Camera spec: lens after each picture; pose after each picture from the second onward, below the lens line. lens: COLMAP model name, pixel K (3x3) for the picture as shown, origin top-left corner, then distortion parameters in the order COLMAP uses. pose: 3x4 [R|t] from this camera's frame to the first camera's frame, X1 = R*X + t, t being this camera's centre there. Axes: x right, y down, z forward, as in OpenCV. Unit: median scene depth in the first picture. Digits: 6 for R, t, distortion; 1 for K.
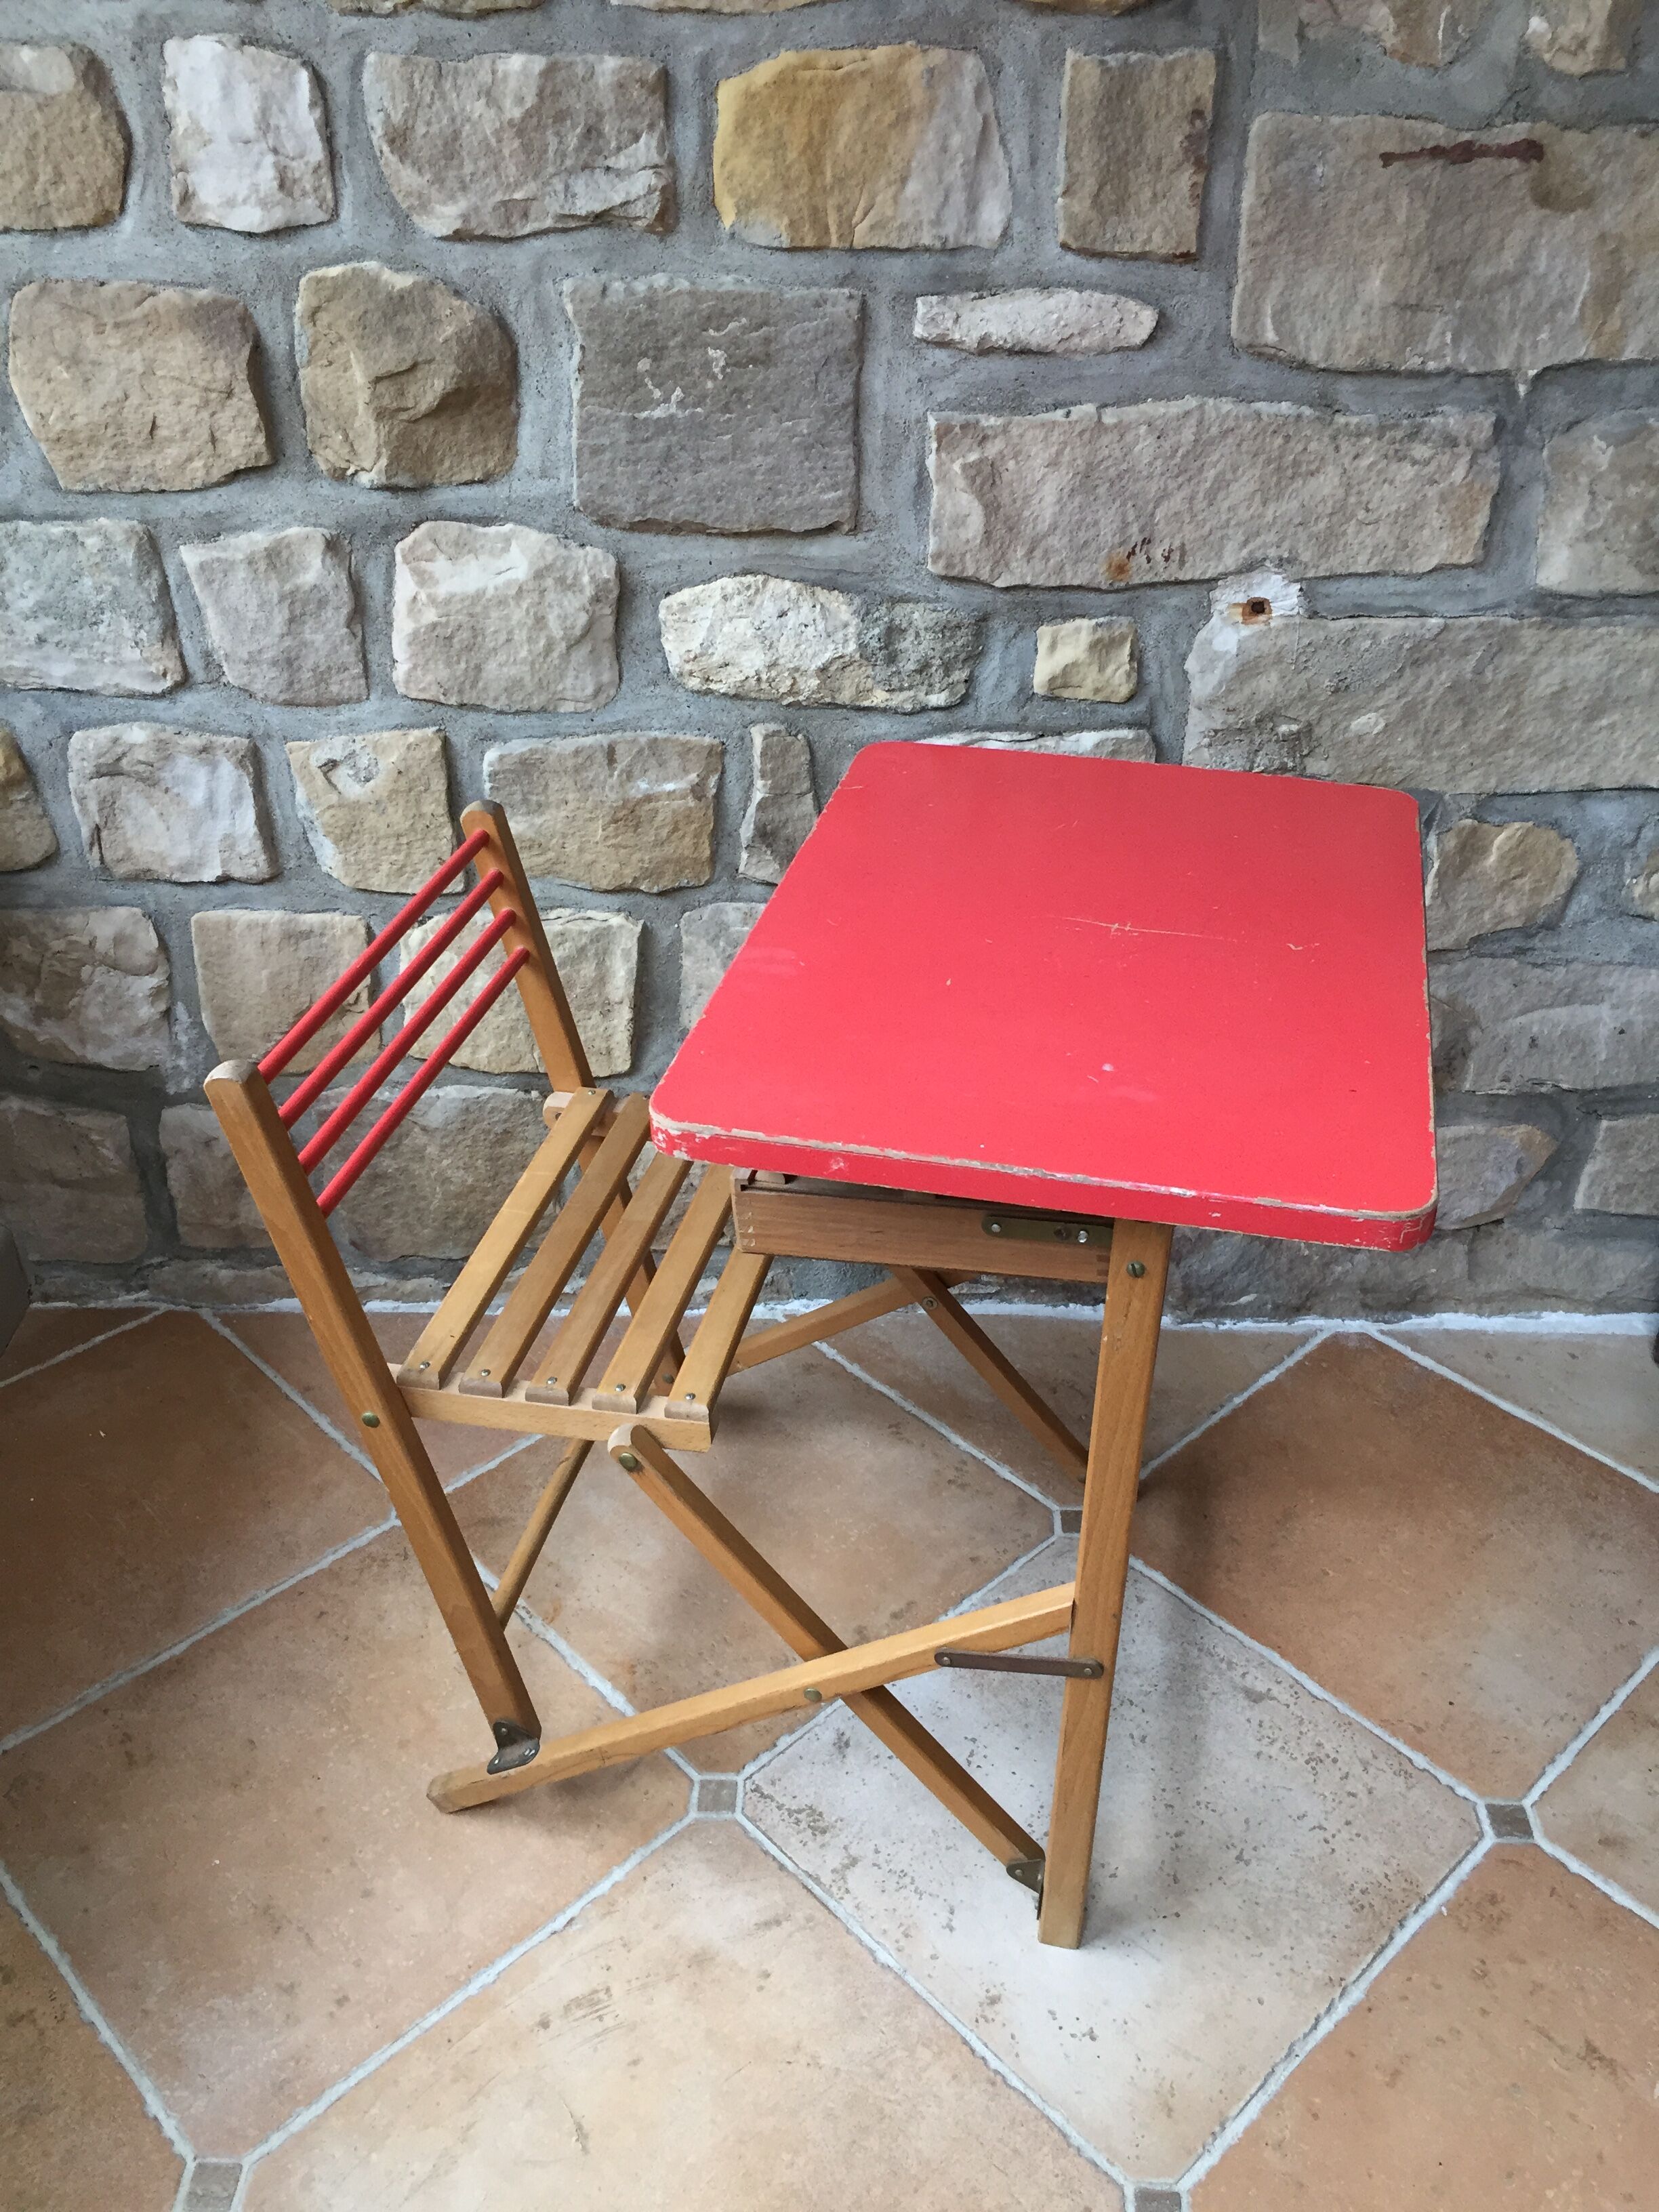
lens RADIAL K [[1875.5, 0, 830.0], [0, 1875.5, 1091.6], [0, 0, 1]] dist [0.078271, -0.107781]
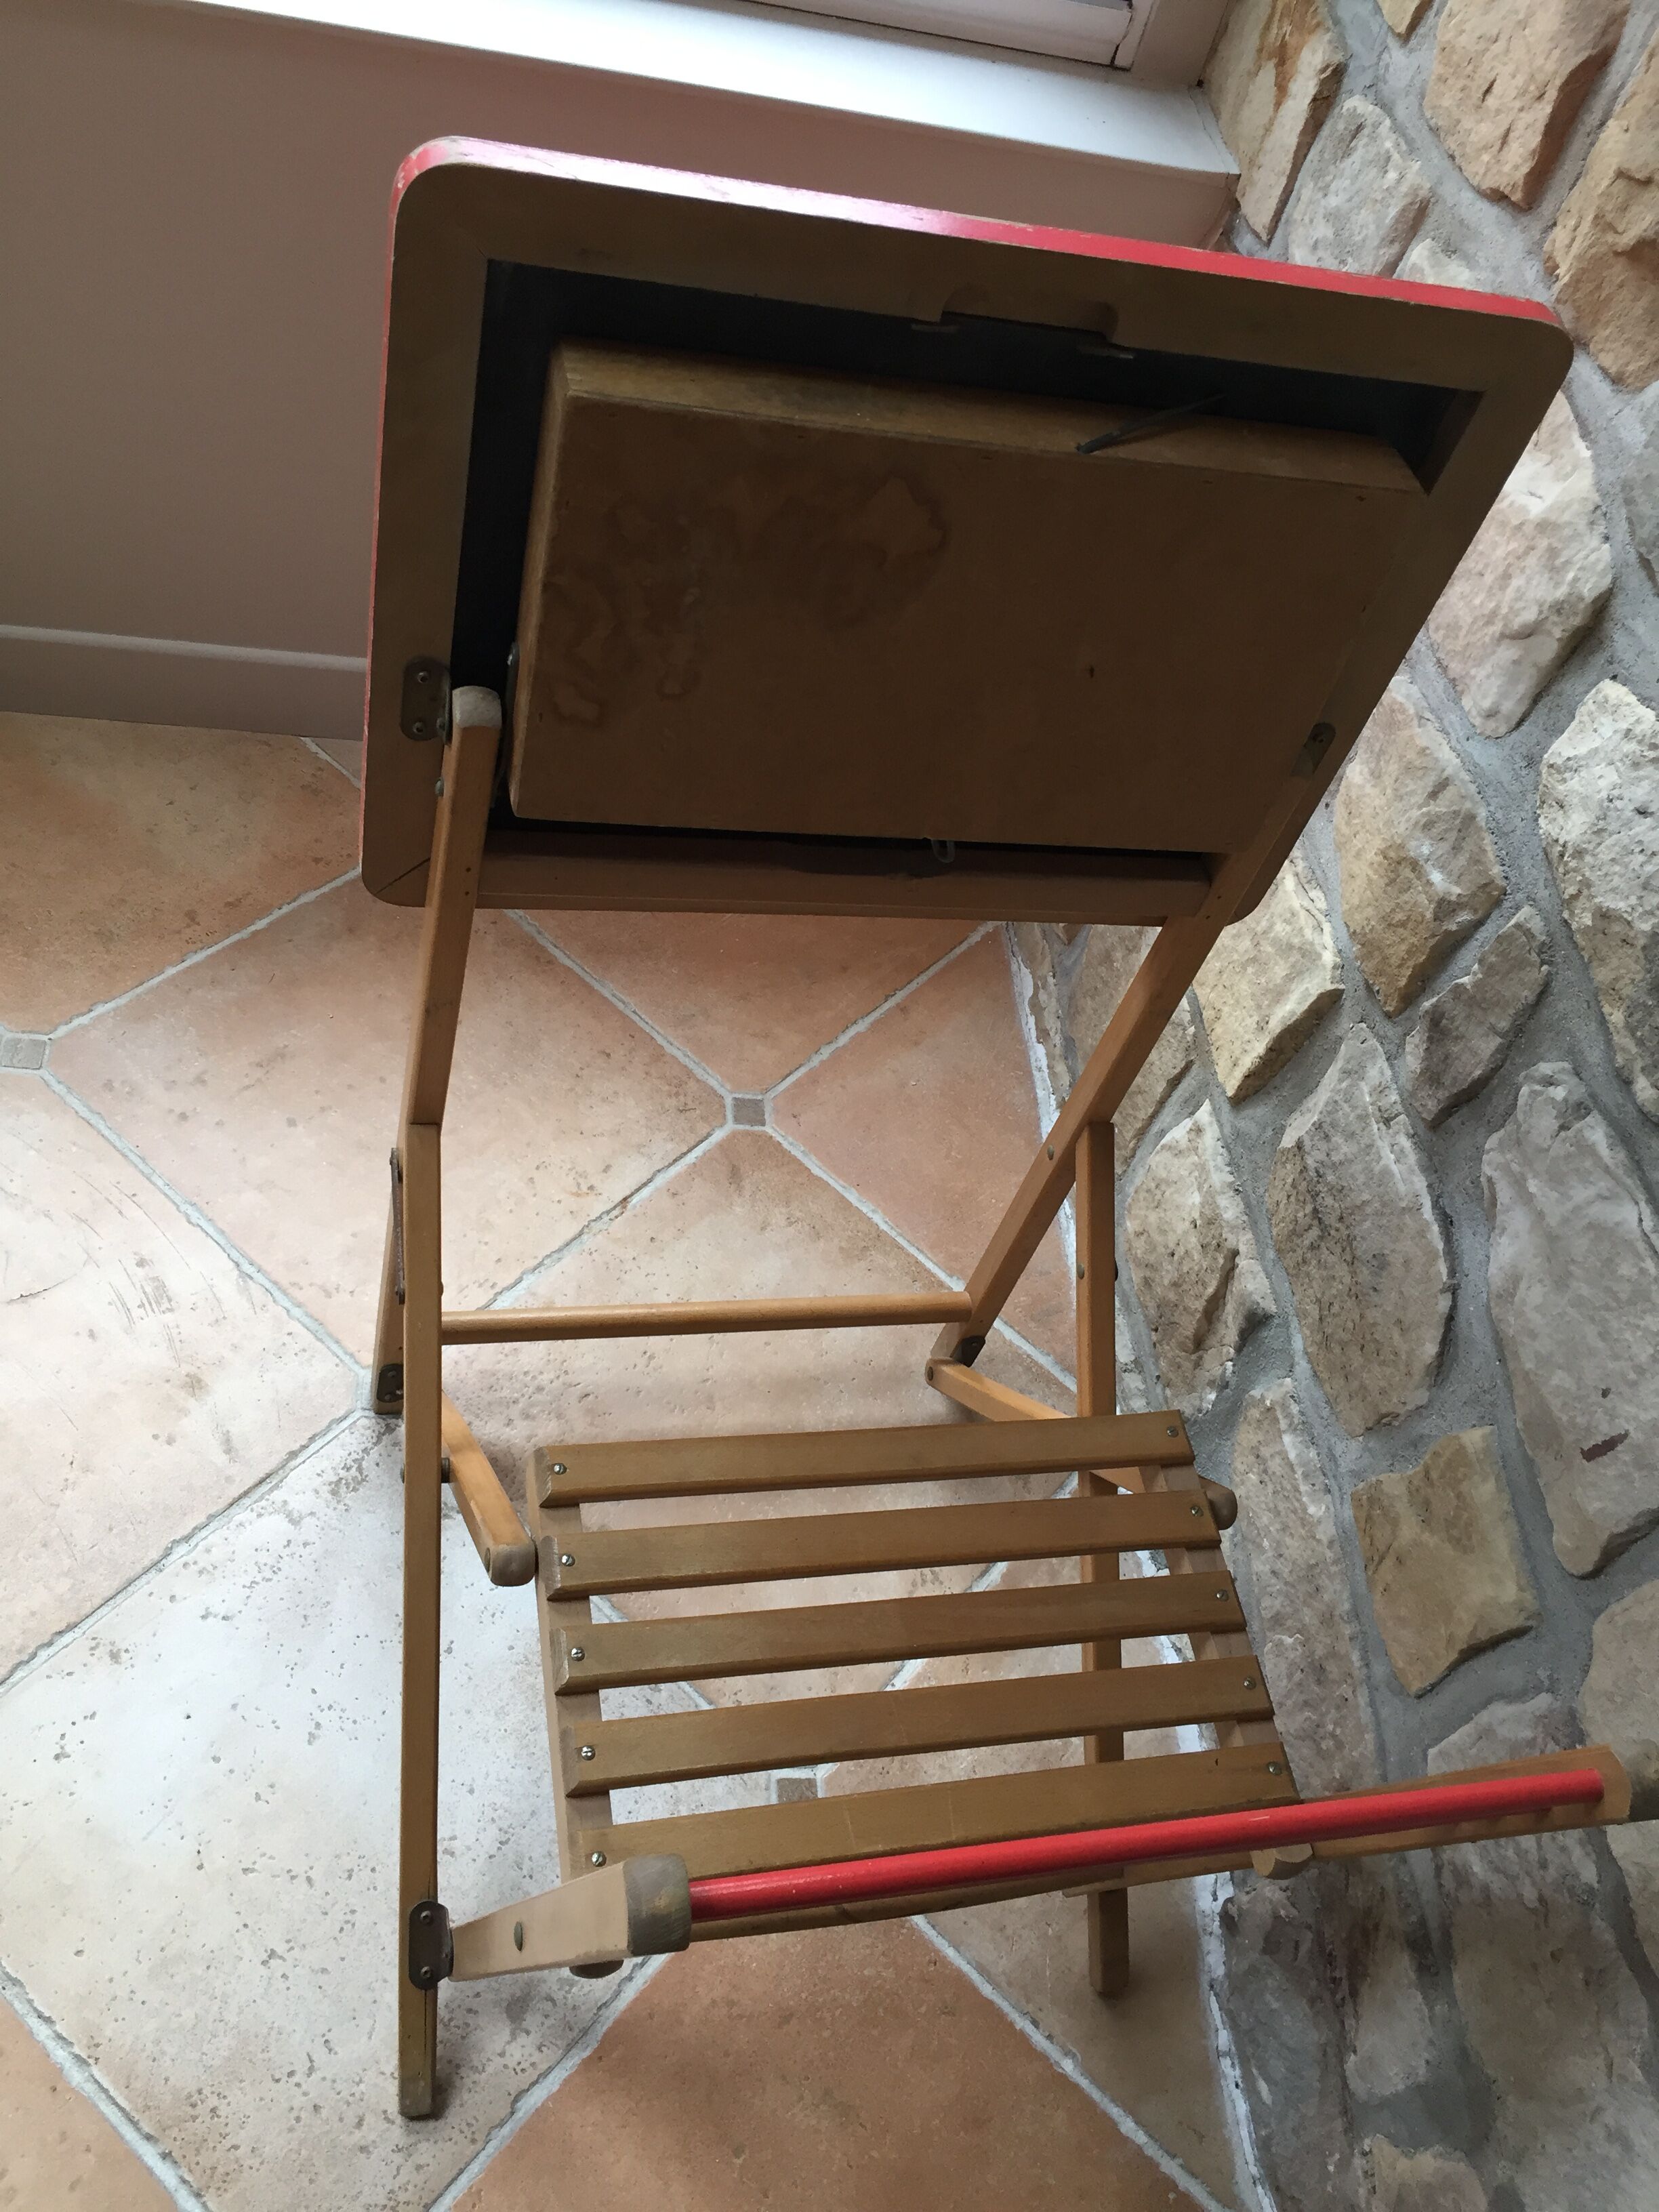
lens RADIAL K [[1883.8, 0, 829.7], [0, 1883.8, 1092.9], [0, 0, 1]] dist [0.086513, -0.125442]
pose [[0.109821, 0.786961, -0.607150, 0.403741], [-0.713156, 0.487878, 0.503372, -0.333625], [0.692349, 0.377712, 0.614806, 0.456369]]
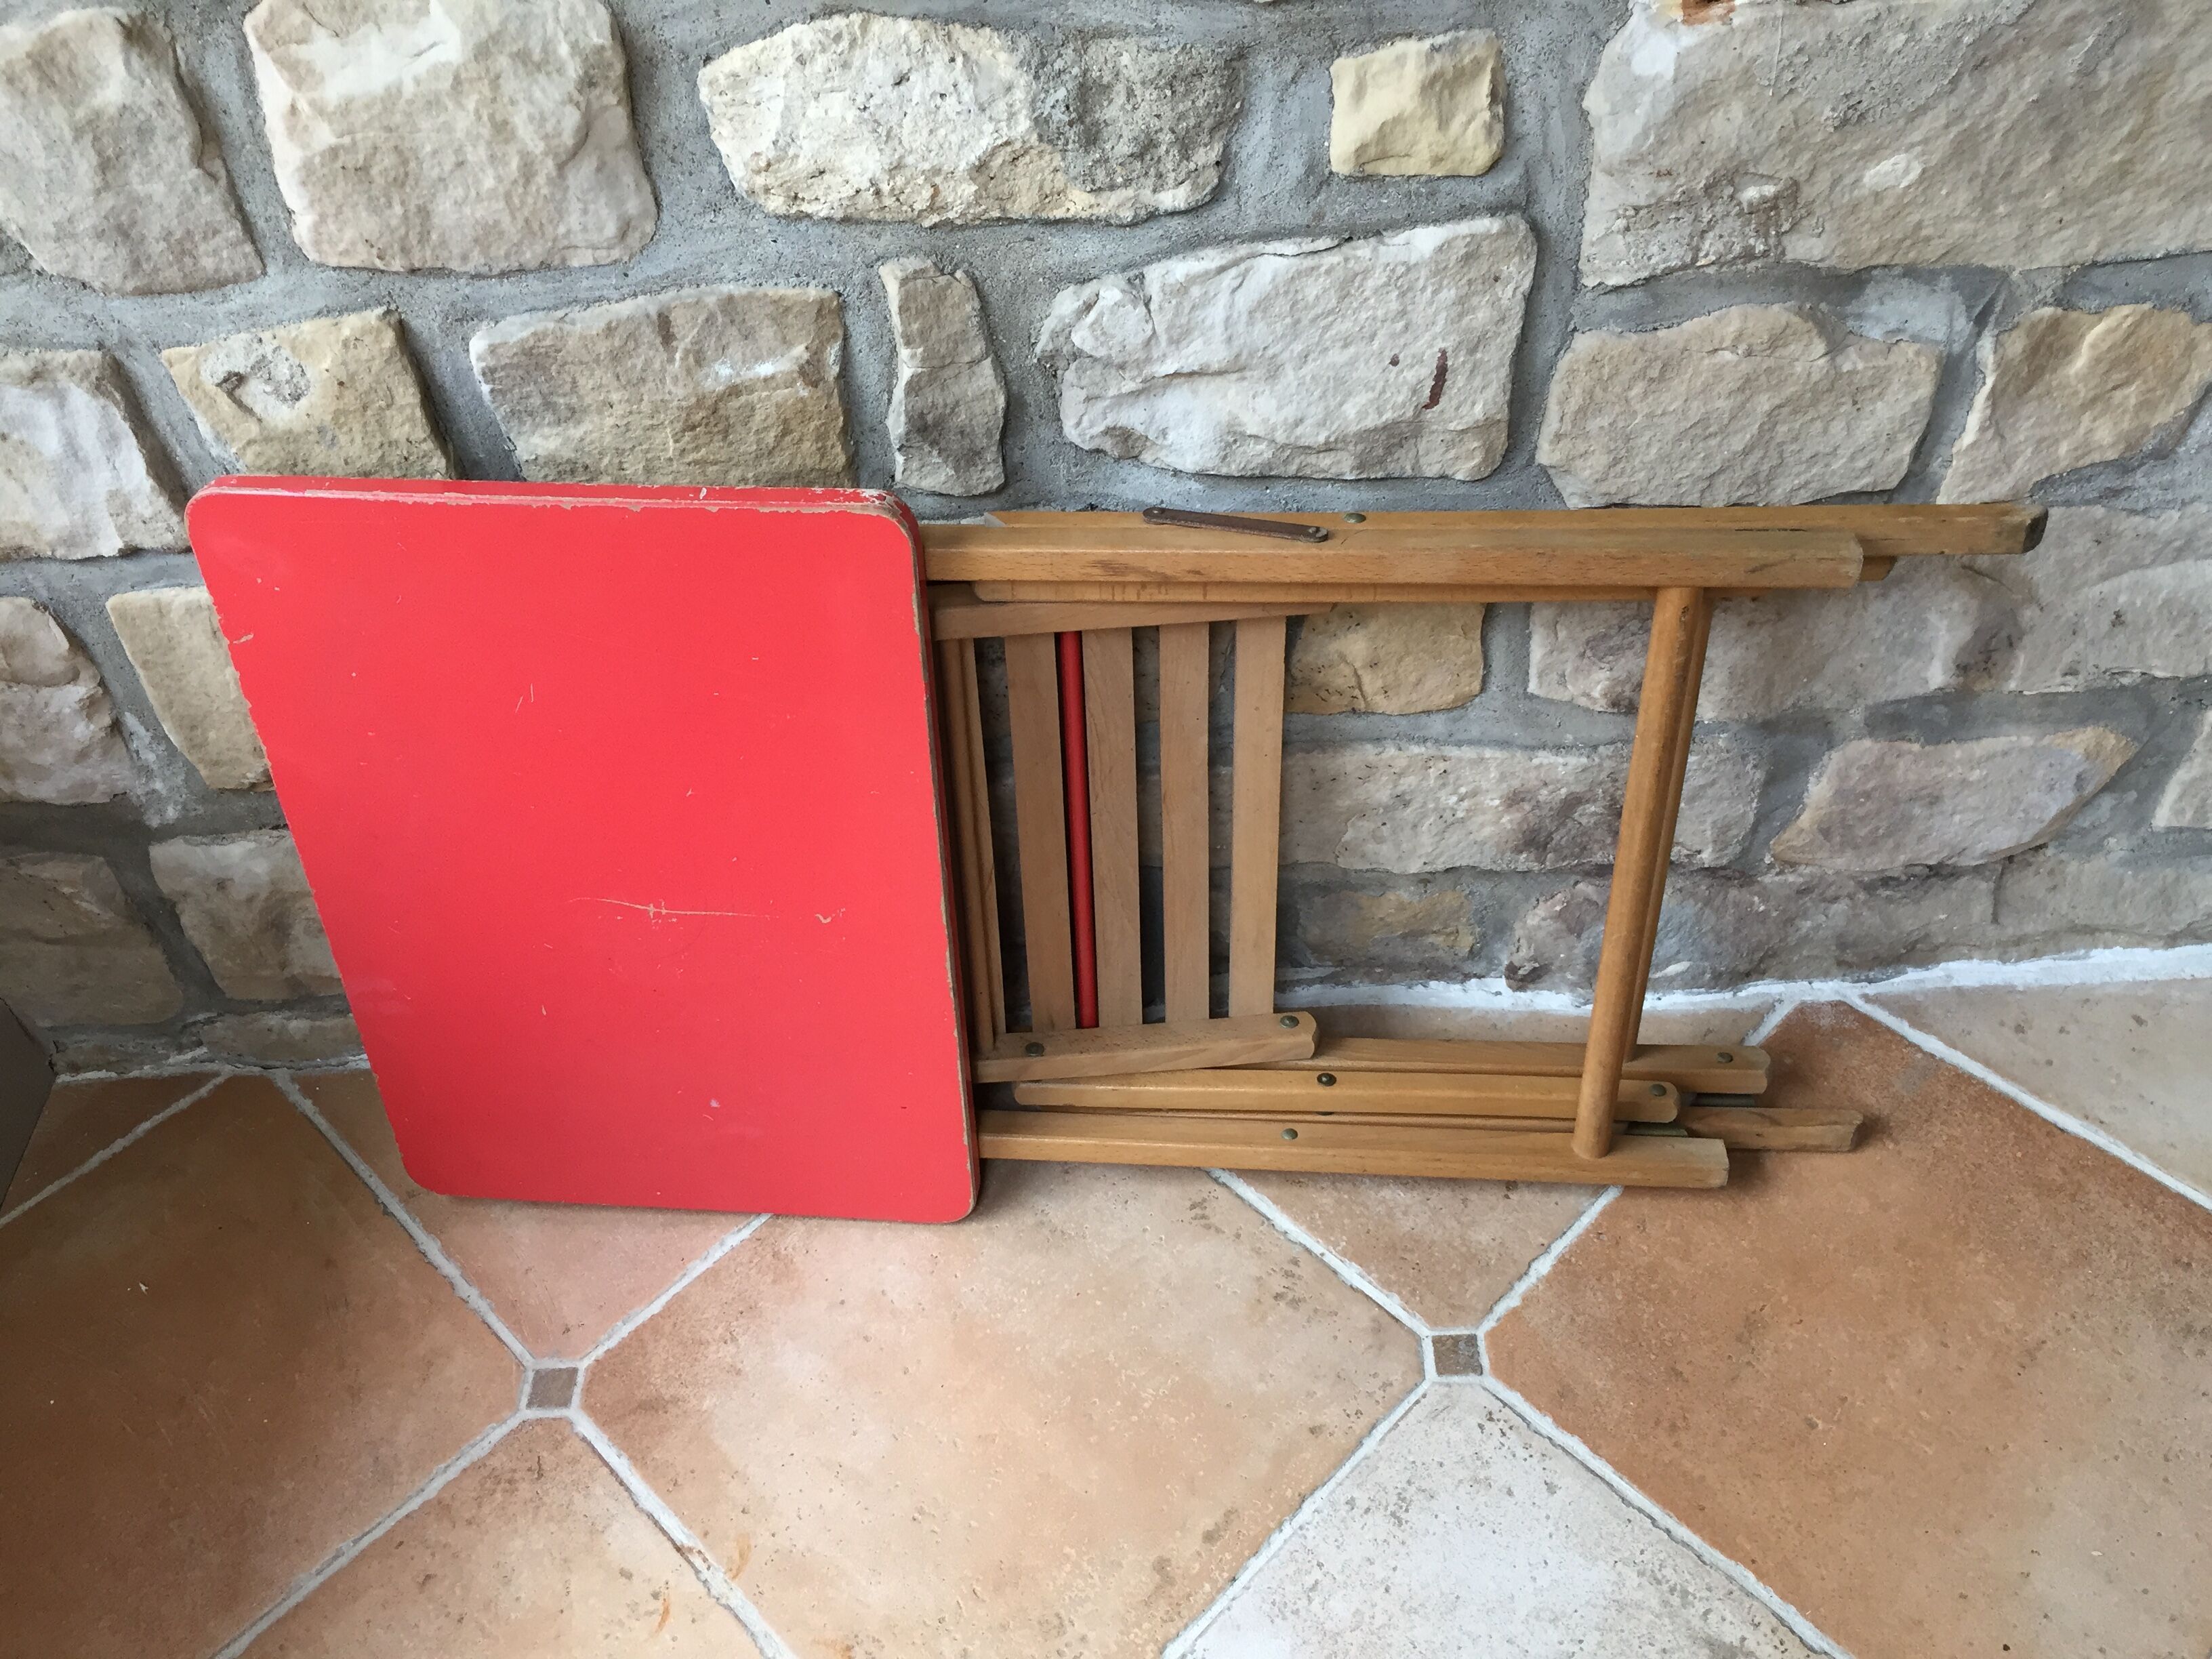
lens RADIAL K [[1885.4, 0, 1097.1], [0, 1885.4, 824.6], [0, 0, 1]] dist [0.085884, -0.127955]
pose [[0.995989, -0.074373, -0.049748, 0.048901], [0.083863, 0.969758, 0.229209, -0.157515], [0.031196, -0.232462, 0.972105, 0.361550]]
